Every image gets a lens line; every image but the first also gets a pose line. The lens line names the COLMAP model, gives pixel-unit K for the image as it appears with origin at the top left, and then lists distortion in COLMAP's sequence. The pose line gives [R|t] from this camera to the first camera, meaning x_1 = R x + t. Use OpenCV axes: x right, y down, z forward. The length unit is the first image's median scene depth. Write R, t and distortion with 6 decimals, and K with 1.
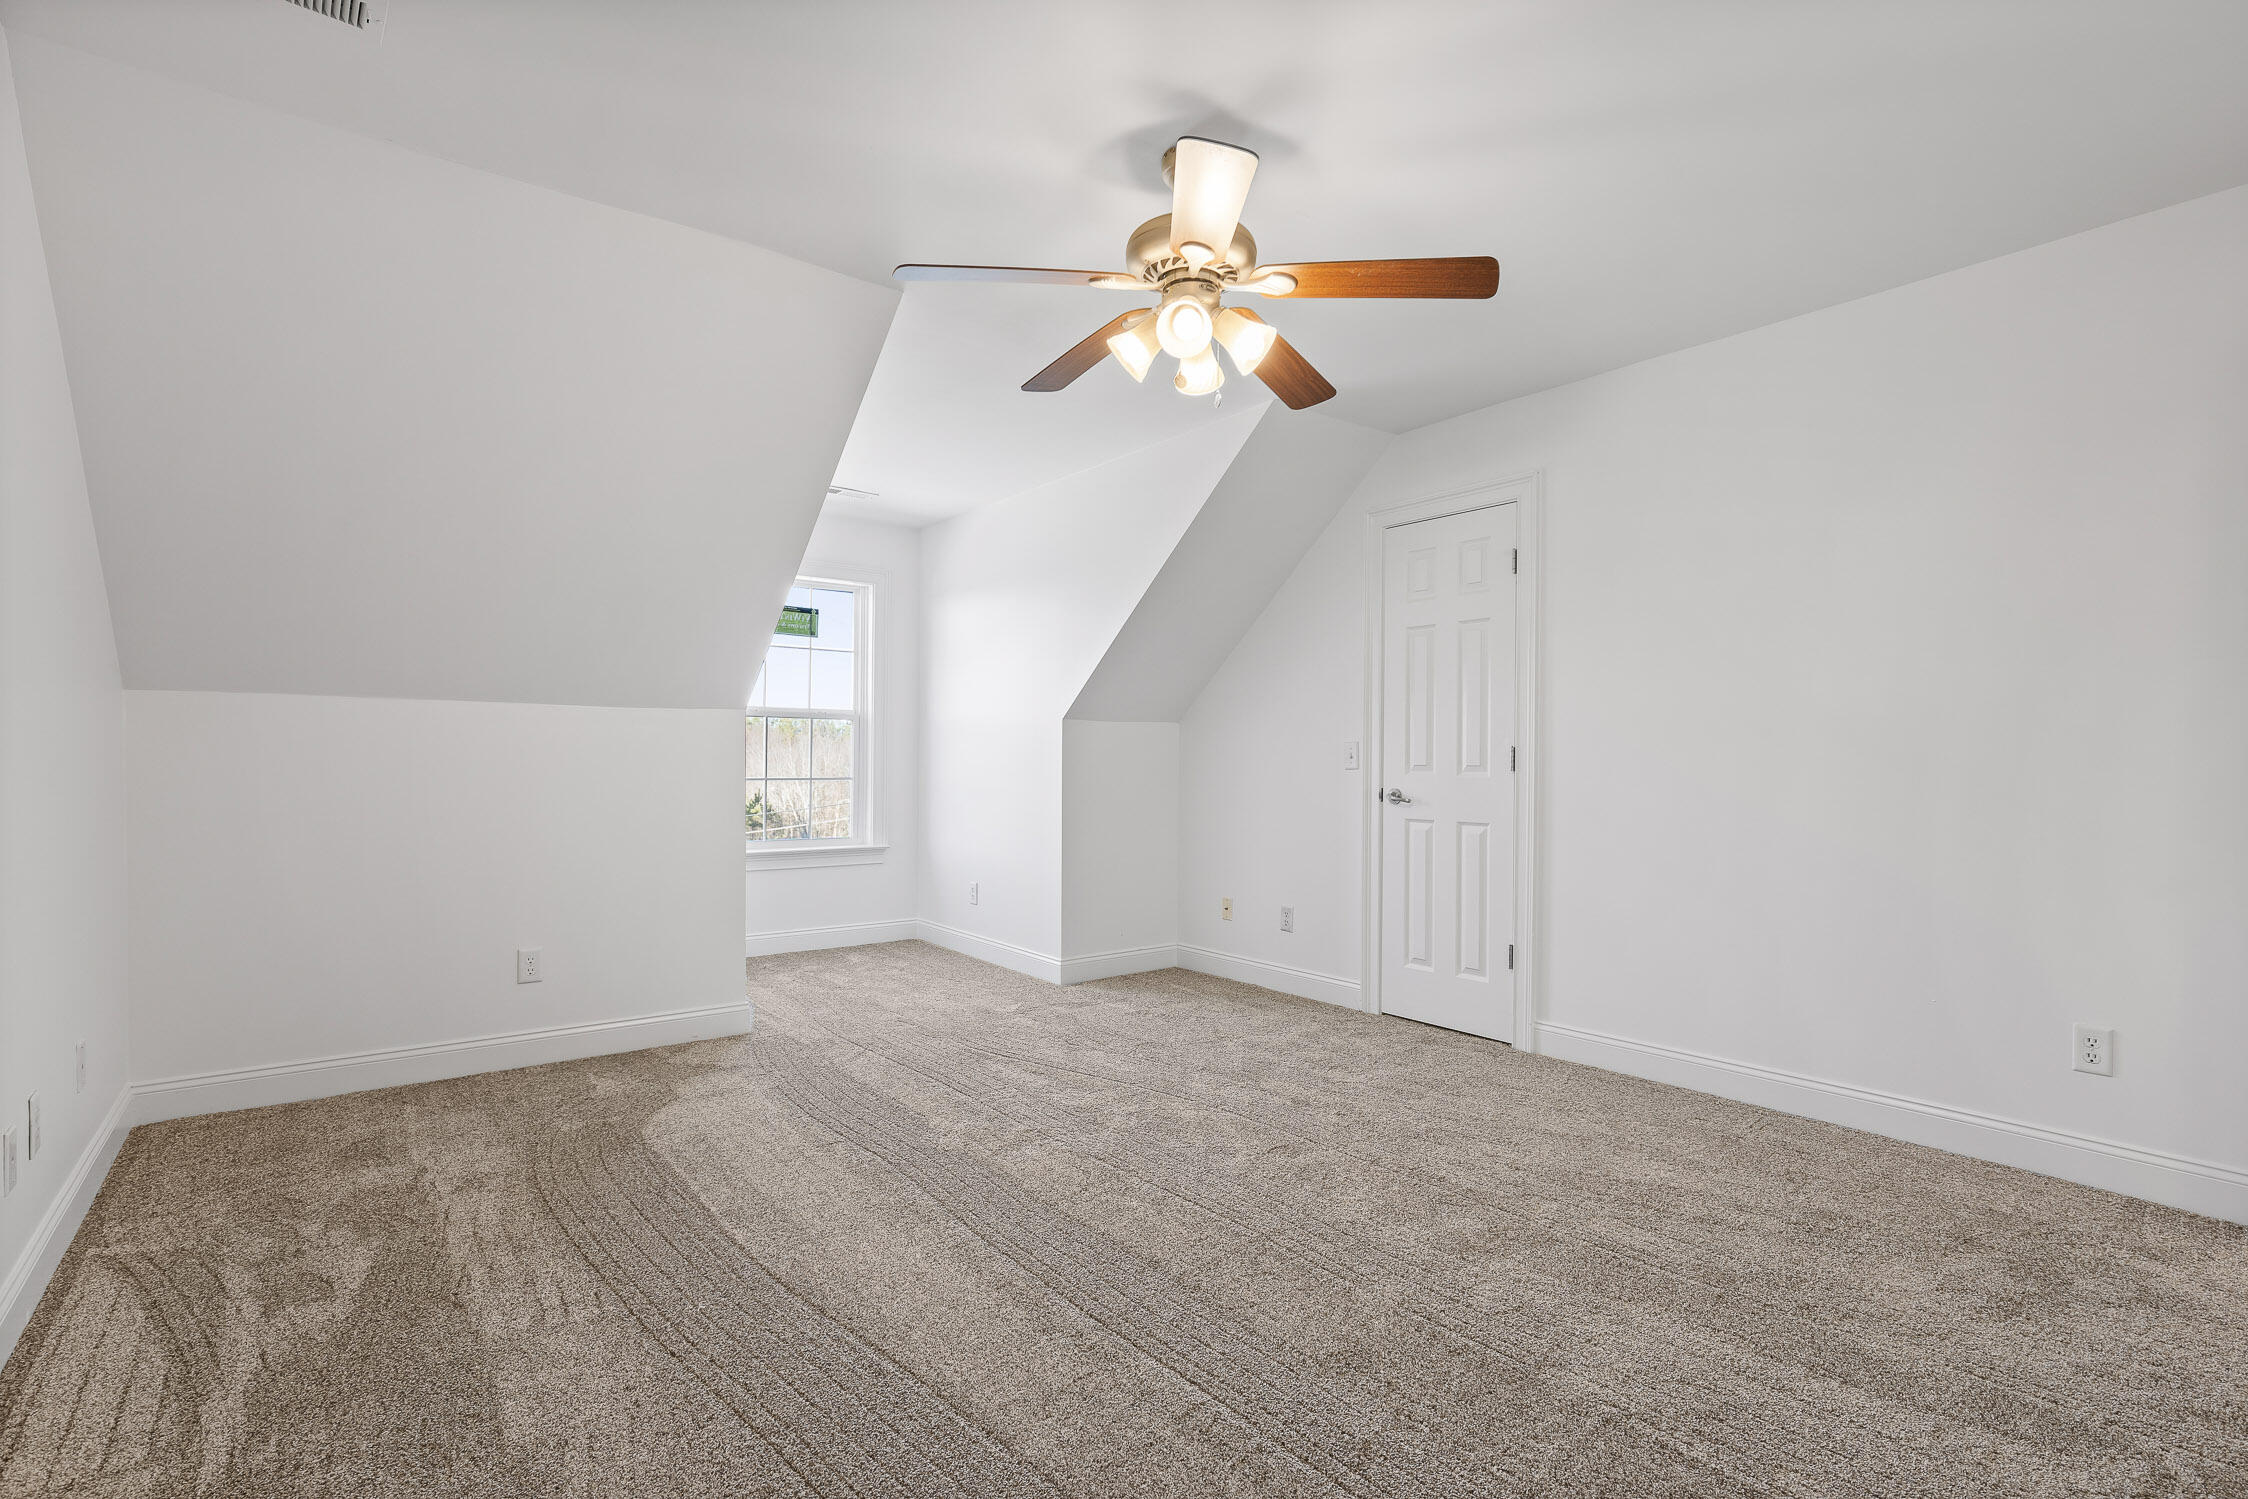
lens RADIAL K [[1056.0, 0, 1120.5], [0, 1056.0, 754.3], [0, 0, 1]] dist [-0.003385, -0.000115]
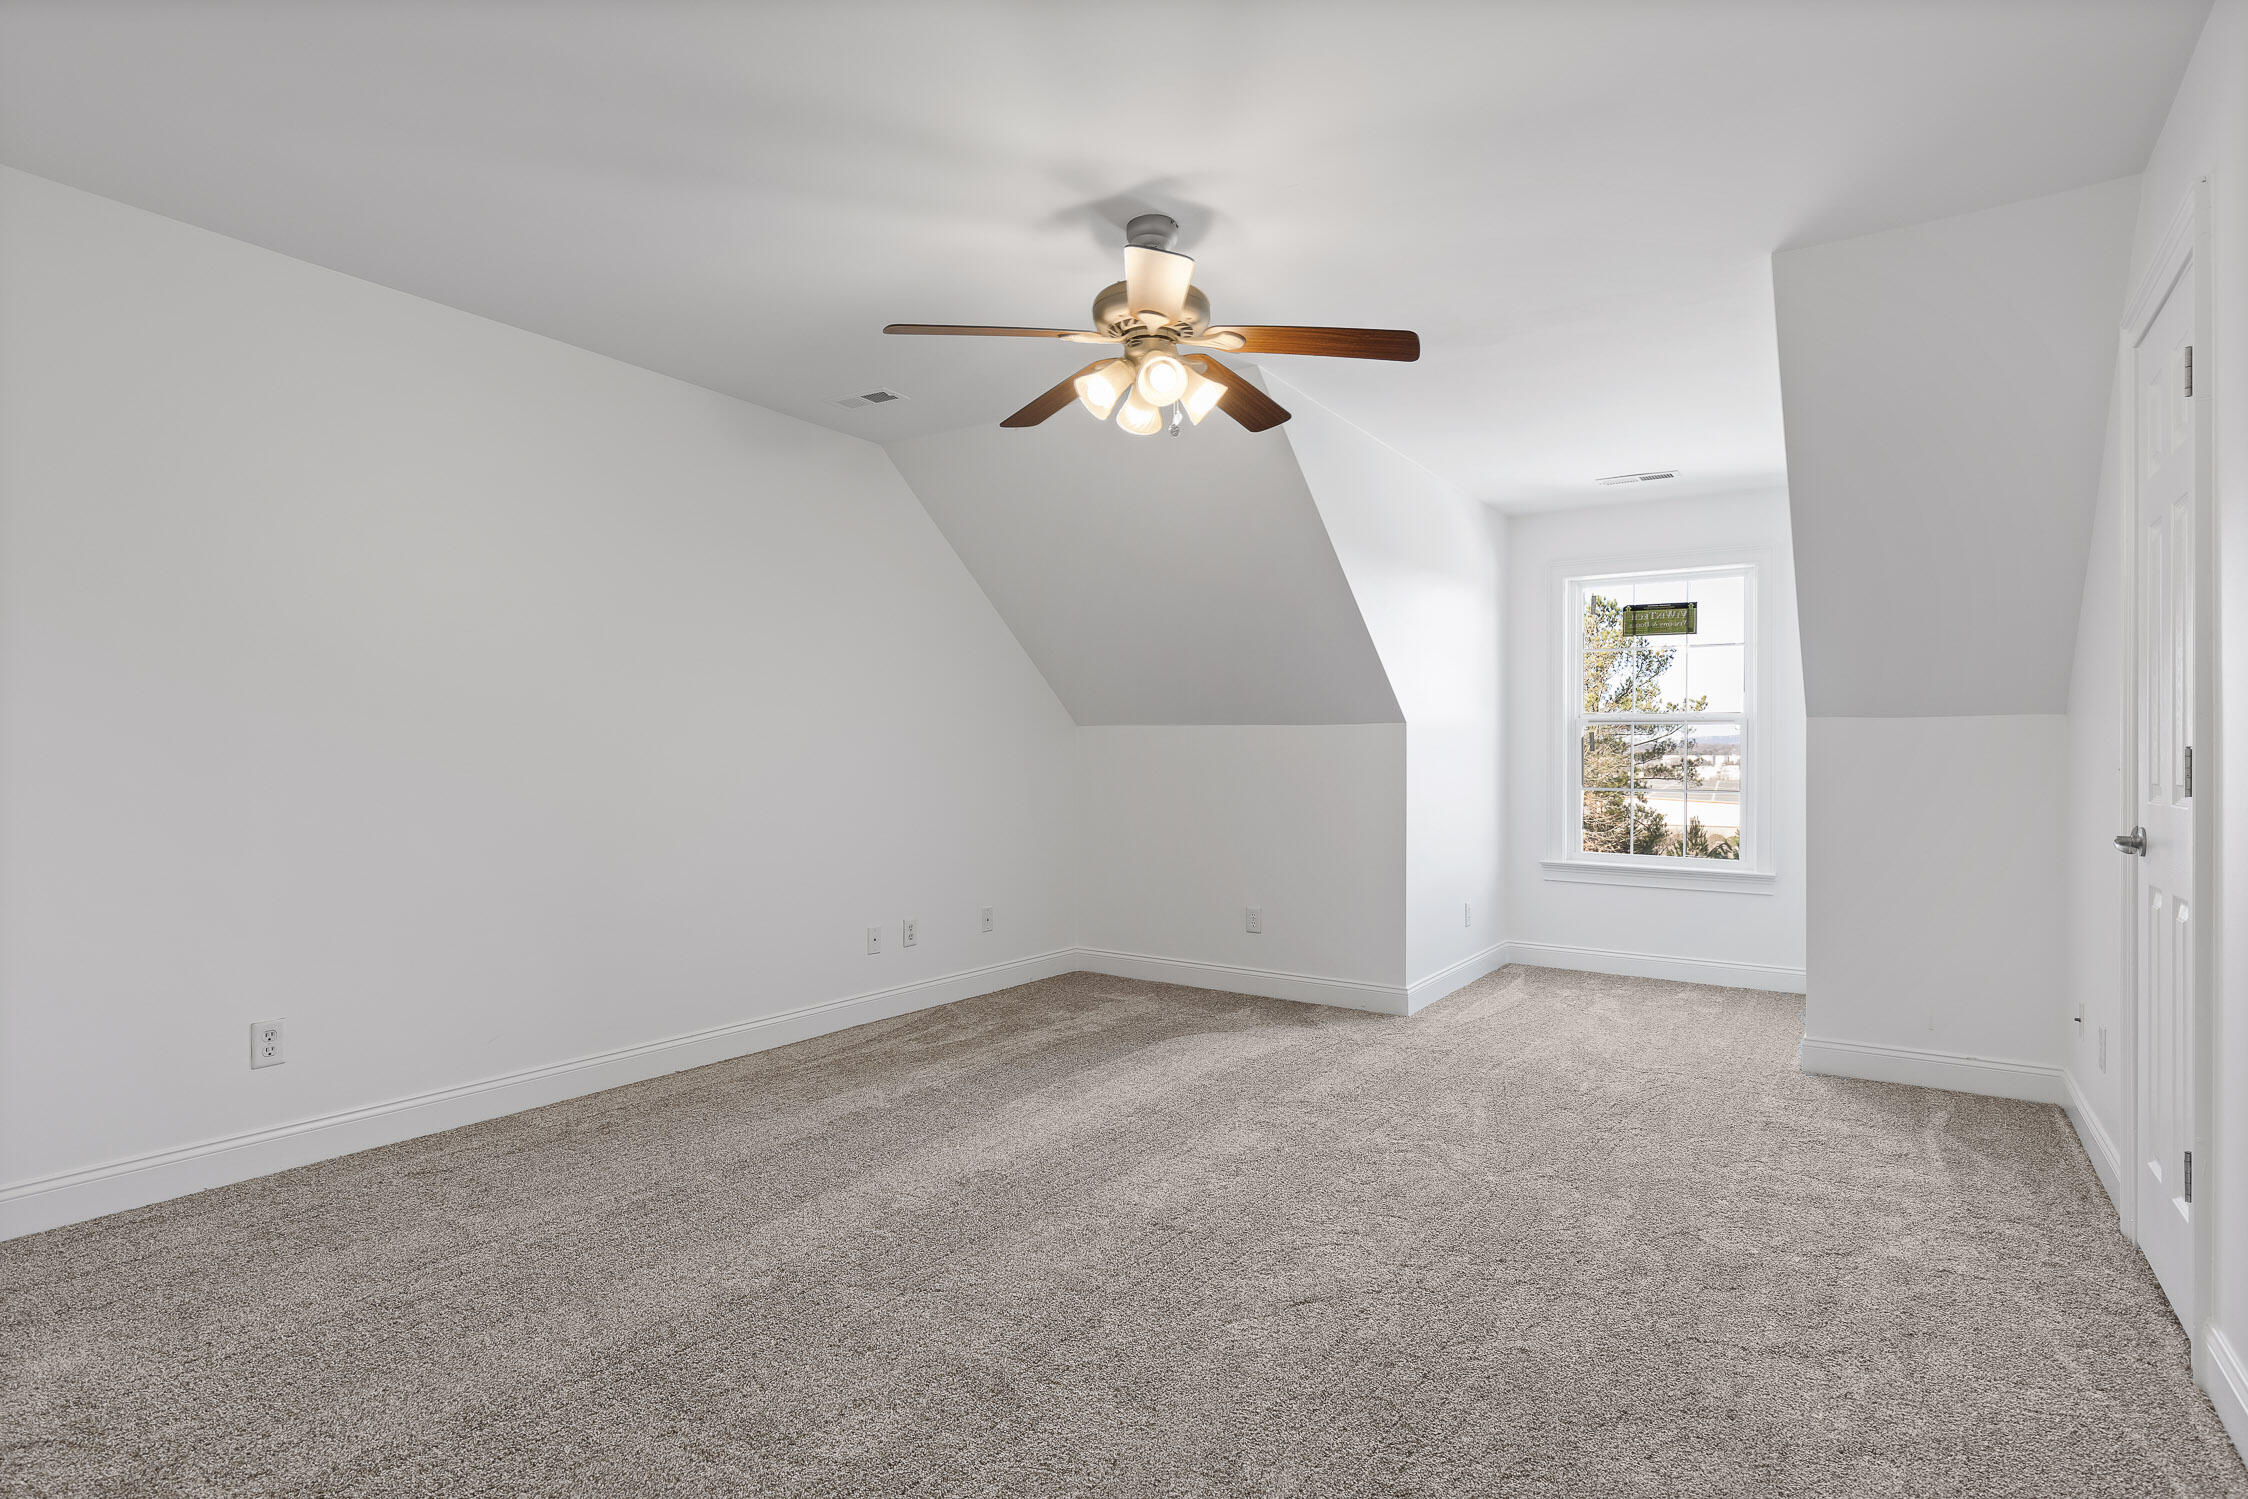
lens RADIAL K [[1118.3, 0, 1115.2], [0, 1118.3, 762.7], [0, 0, 1]] dist [-0.002255, -0.000713]
pose [[0.312520, -0.000791, -0.949911, 0.908643], [0.002254, 0.999997, -0.000091, -0.004714], [0.949909, -0.002113, 0.312521, 0.466216]]
